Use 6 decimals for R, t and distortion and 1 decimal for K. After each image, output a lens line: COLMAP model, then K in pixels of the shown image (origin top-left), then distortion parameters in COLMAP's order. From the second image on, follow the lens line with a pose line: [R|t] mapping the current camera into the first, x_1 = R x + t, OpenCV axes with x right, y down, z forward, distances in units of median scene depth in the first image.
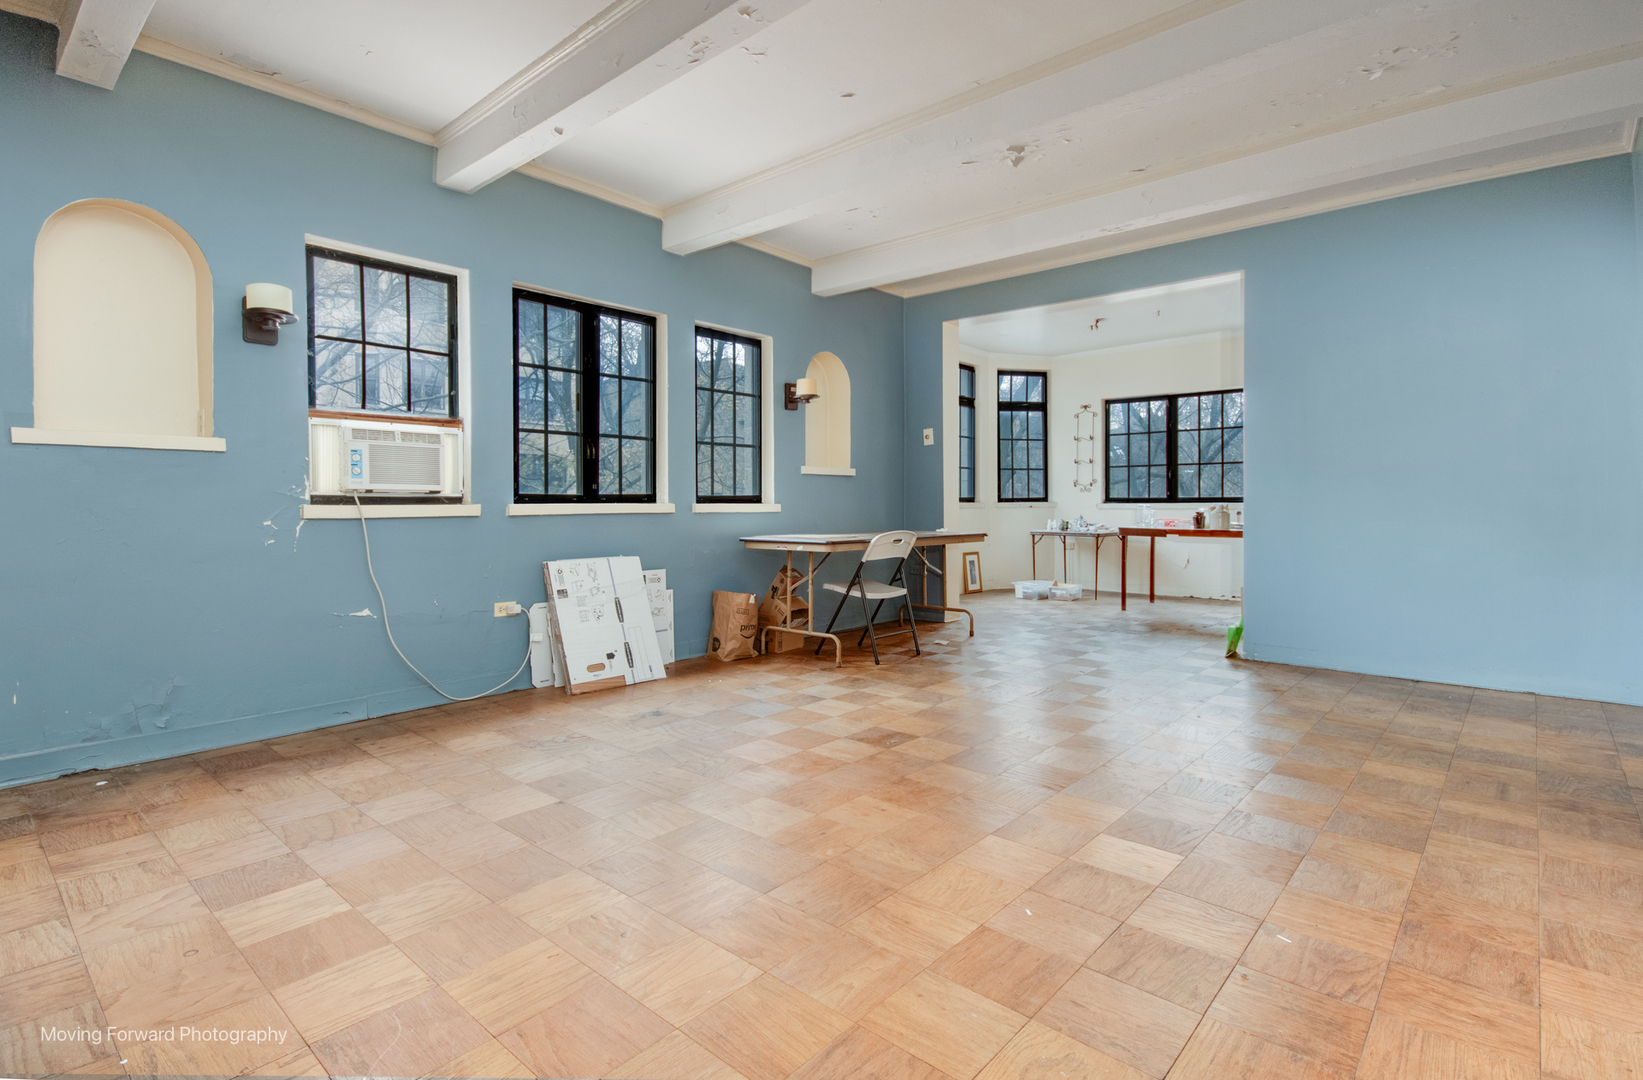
lens RADIAL K [[788.5, 0, 812.2], [0, 788.5, 508.4], [0, 0, 1]] dist [-0.004863, -0.000139]
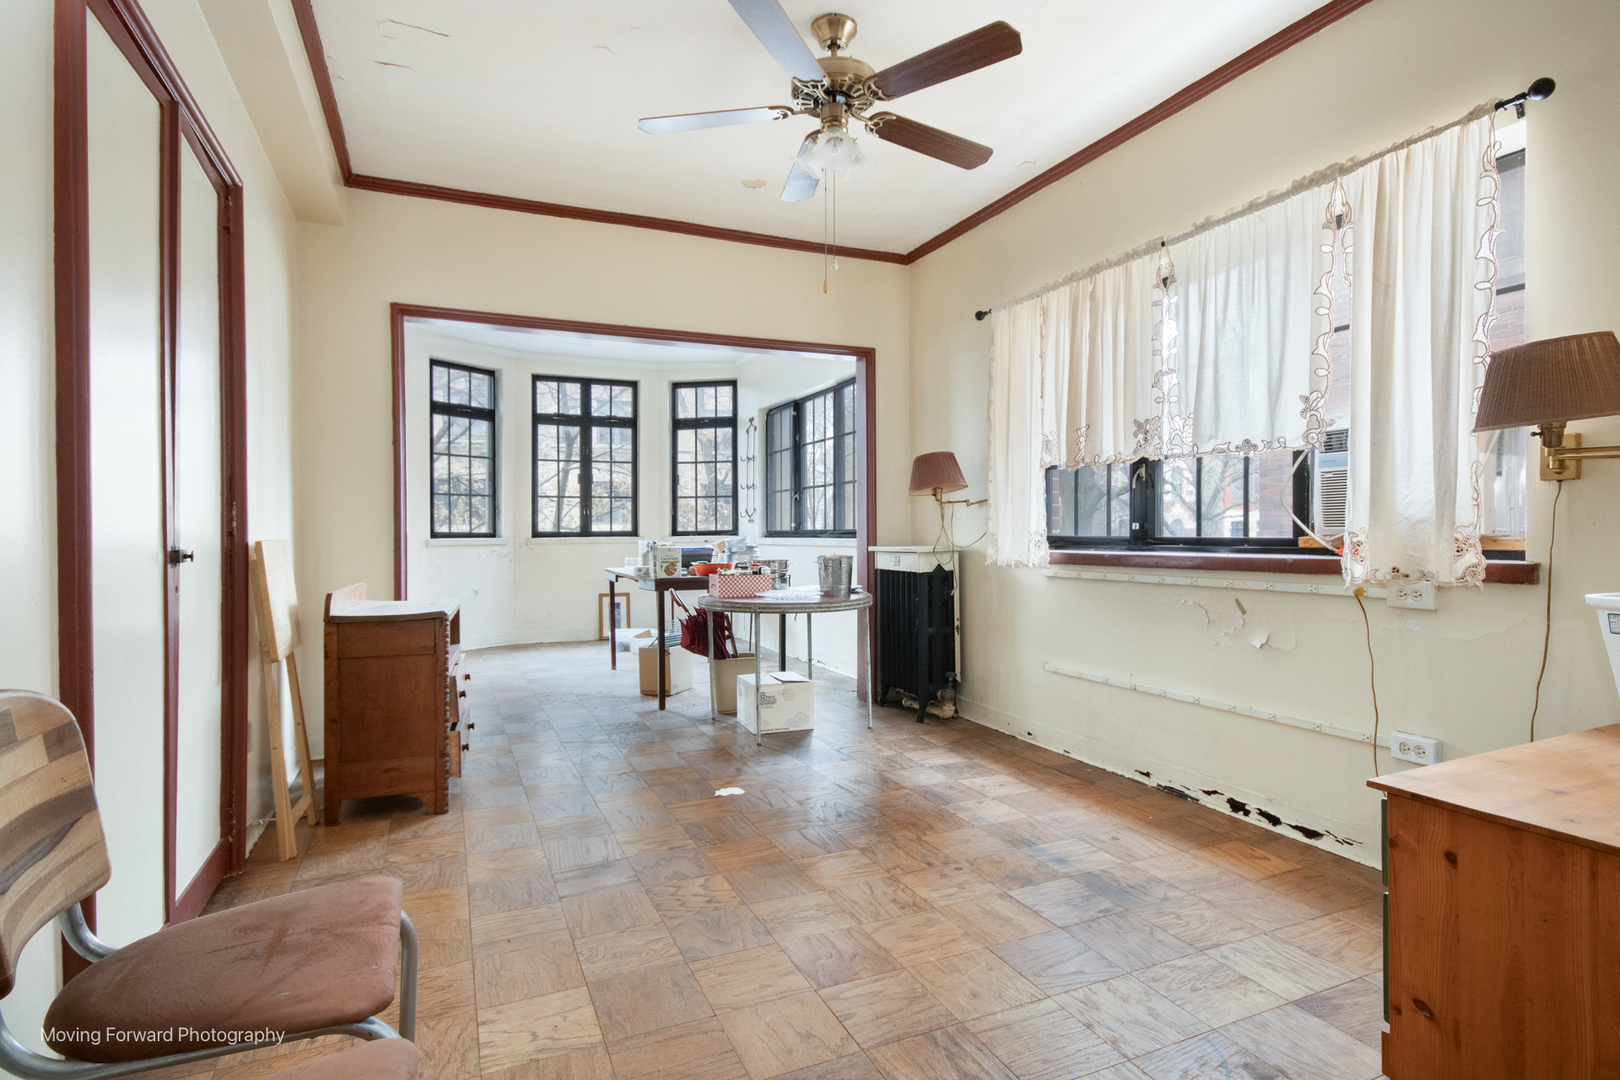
lens RADIAL K [[861.4, 0, 813.0], [0, 861.4, 535.7], [0, 0, 1]] dist [0.017297, -0.007867]
pose [[0.901407, -0.002382, -0.432967, 0.811434], [0.002579, 0.999997, -0.000132, -0.007774], [0.432965, -0.000997, 0.901410, 0.225524]]
